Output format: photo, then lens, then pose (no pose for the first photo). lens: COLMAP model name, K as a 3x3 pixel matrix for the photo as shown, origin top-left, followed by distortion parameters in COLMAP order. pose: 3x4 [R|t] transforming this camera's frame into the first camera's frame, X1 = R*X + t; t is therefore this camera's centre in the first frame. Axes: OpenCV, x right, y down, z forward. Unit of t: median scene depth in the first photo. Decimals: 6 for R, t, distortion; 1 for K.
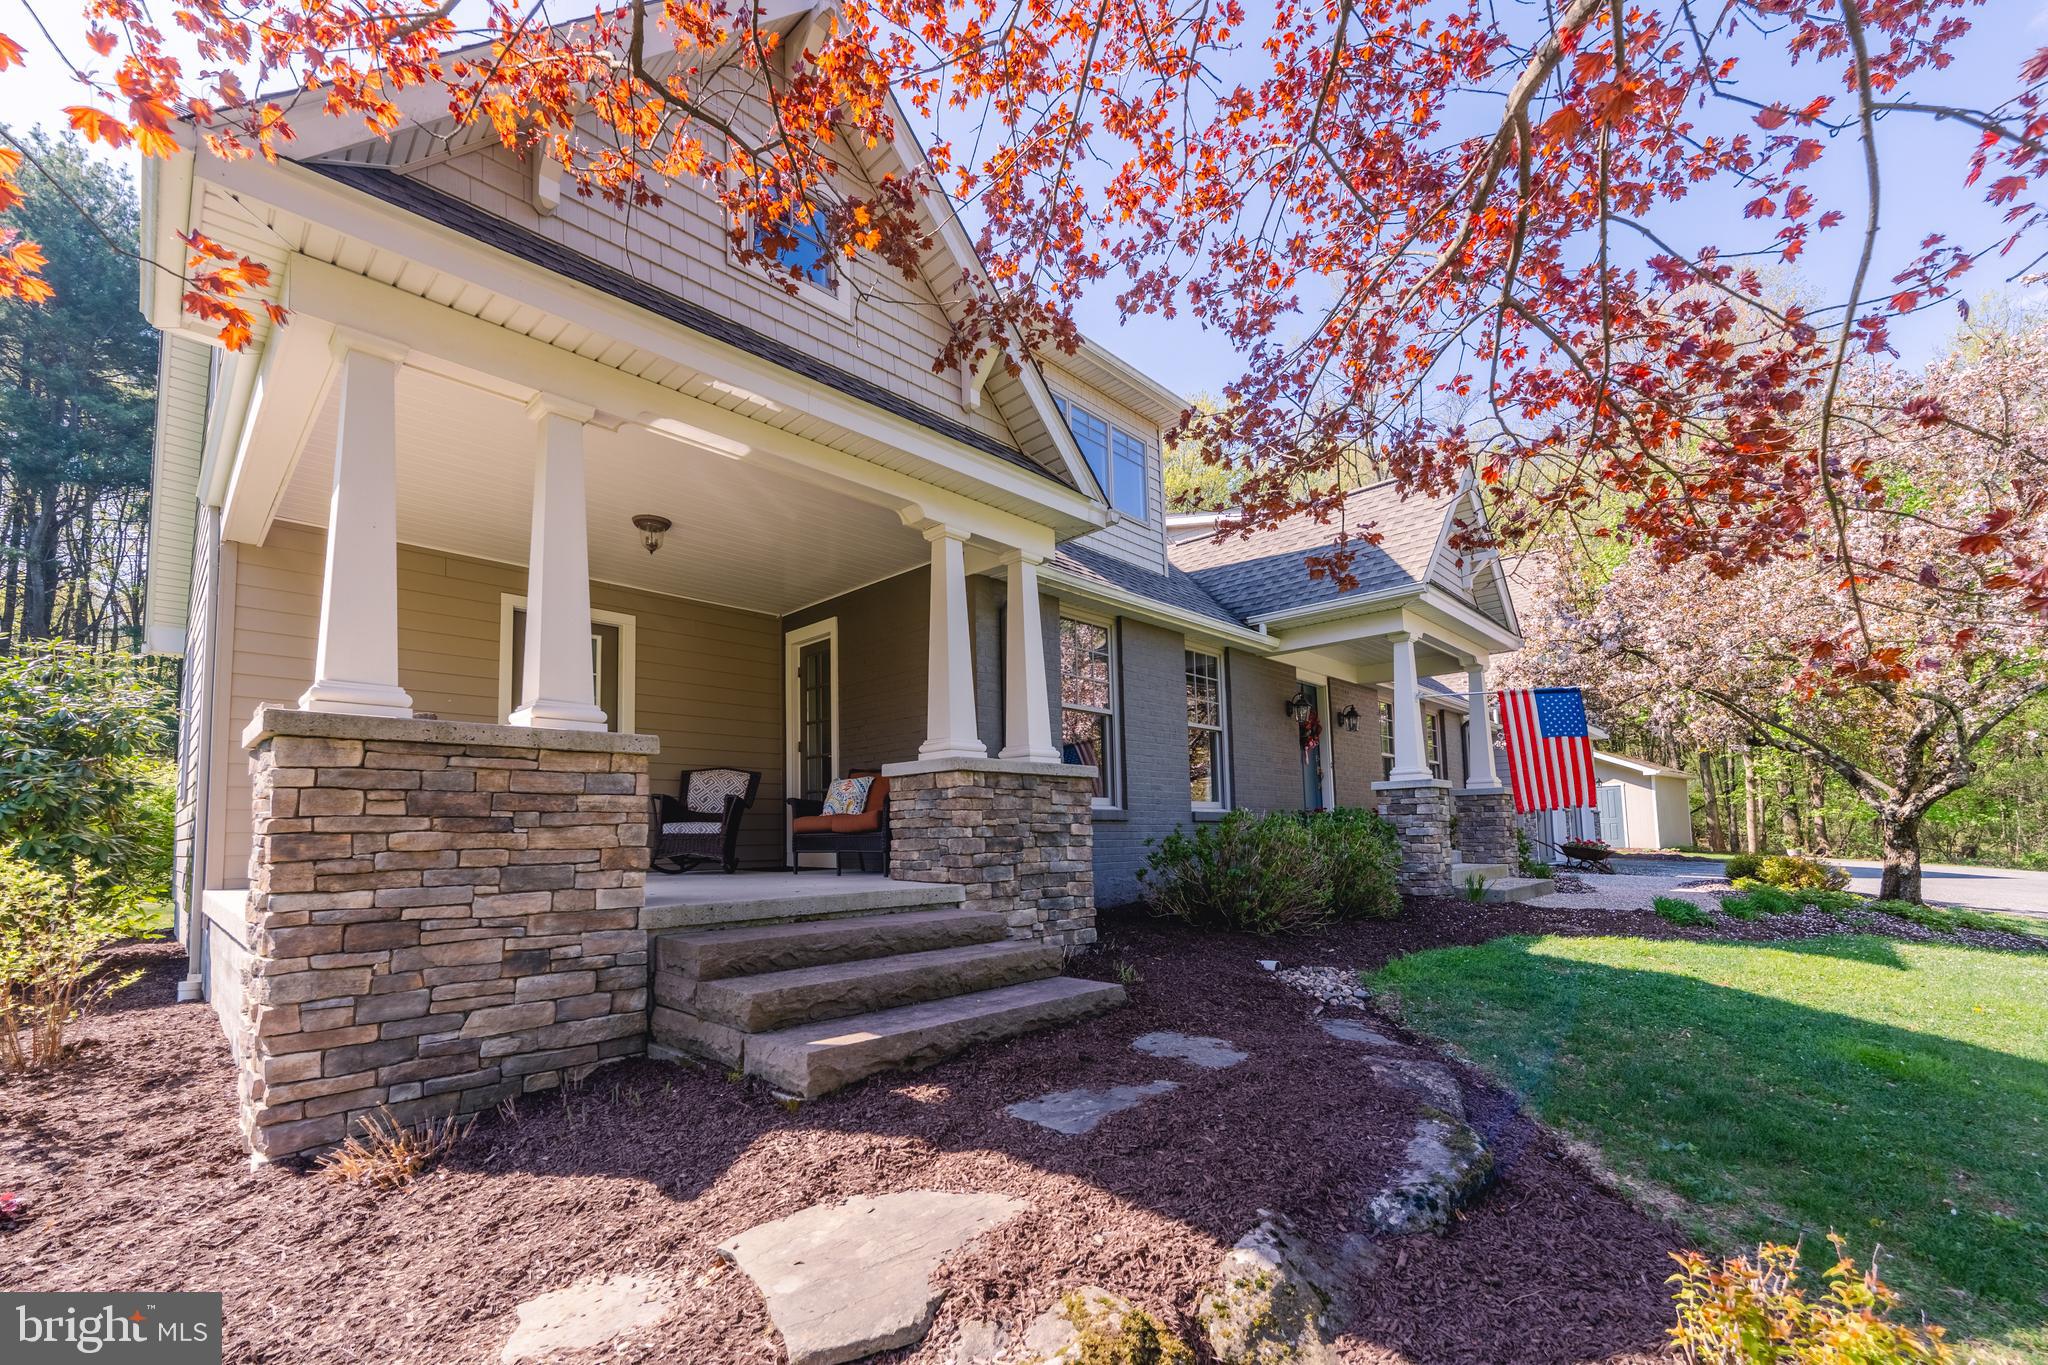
lens RADIAL K [[860.5, 0, 1037.1], [0, 860.5, 668.3], [0, 0, 1]] dist [-0.001027, 0.000497]
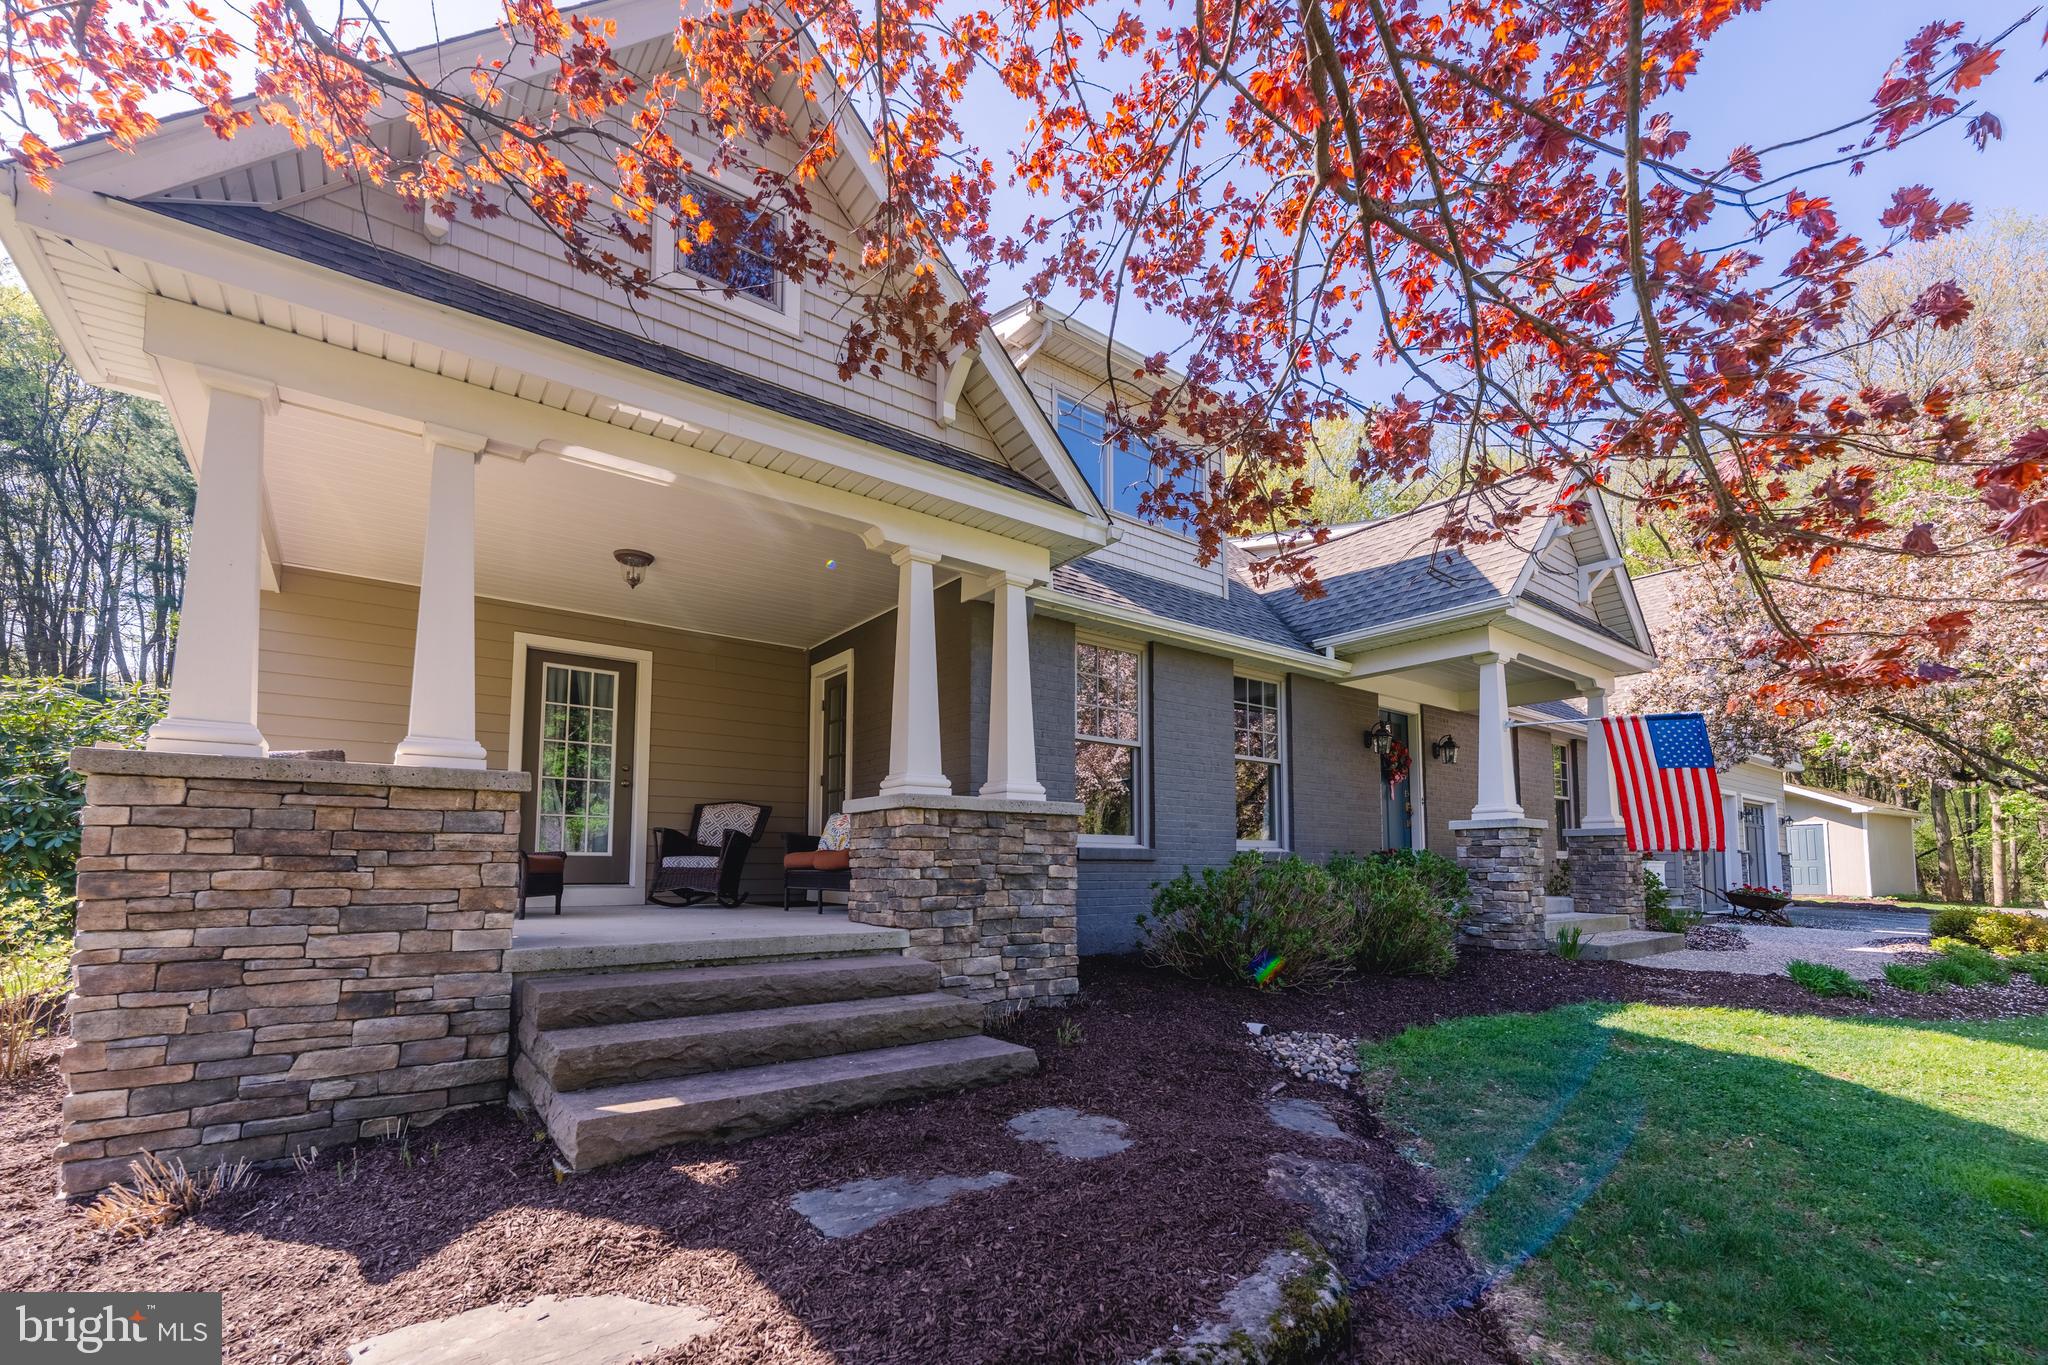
lens RADIAL K [[860.5, 0, 1031.8], [0, 860.5, 713.3], [0, 0, 1]] dist [-0.001027, 0.000497]
pose [[0.987998, -0.010368, -0.154121, 0.230495], [0.012712, 0.999818, 0.014230, 0.004831], [0.153946, -0.016019, 0.987949, 0.115945]]
